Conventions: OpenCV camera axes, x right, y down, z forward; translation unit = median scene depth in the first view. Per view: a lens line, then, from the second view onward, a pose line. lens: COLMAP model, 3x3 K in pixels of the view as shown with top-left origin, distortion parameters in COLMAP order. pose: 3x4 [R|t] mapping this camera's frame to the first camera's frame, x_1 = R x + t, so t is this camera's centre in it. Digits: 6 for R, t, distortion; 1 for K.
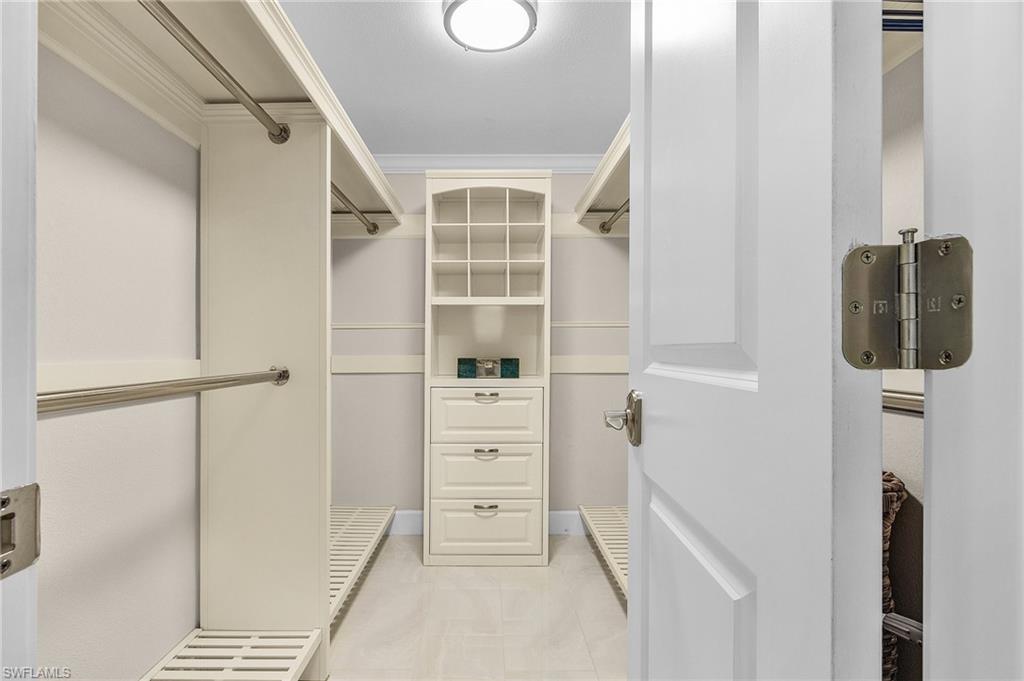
lens RADIAL K [[477.8, 0, 508.4], [0, 477.8, 342.3], [0, 0, 1]] dist [0.000200, -0.001459]
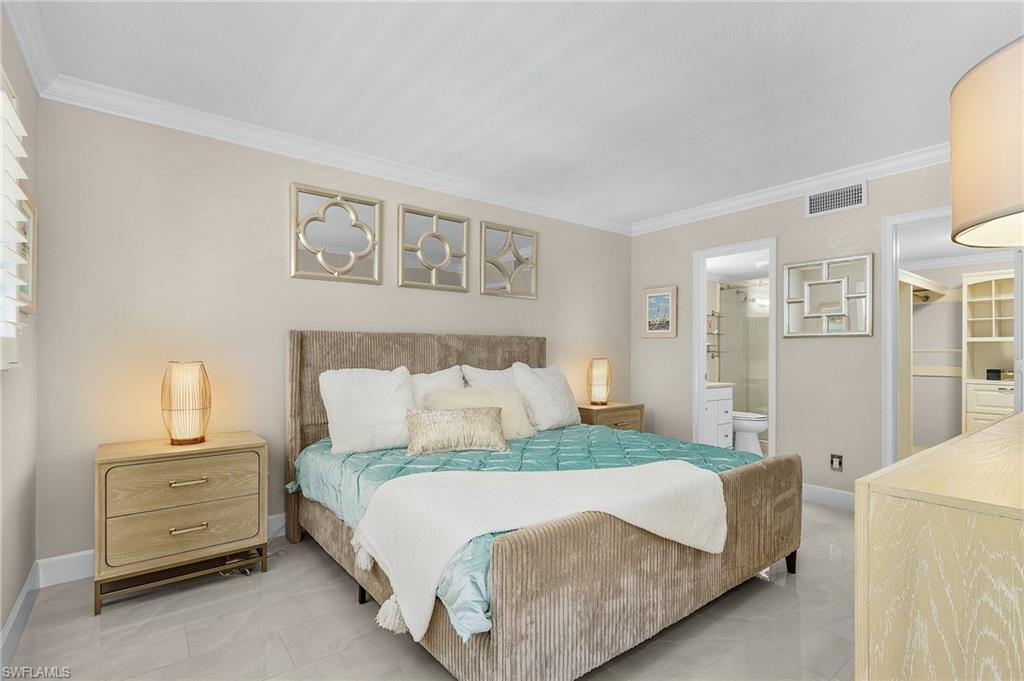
lens RADIAL K [[477.8, 0, 509.3], [0, 477.8, 346.9], [0, 0, 1]] dist [0.000200, -0.001459]
pose [[0.604004, -0.000994, -0.796981, 0.249323], [-0.001433, 0.999996, -0.002334, -0.045649], [0.796980, 0.002552, 0.604000, -1.581310]]
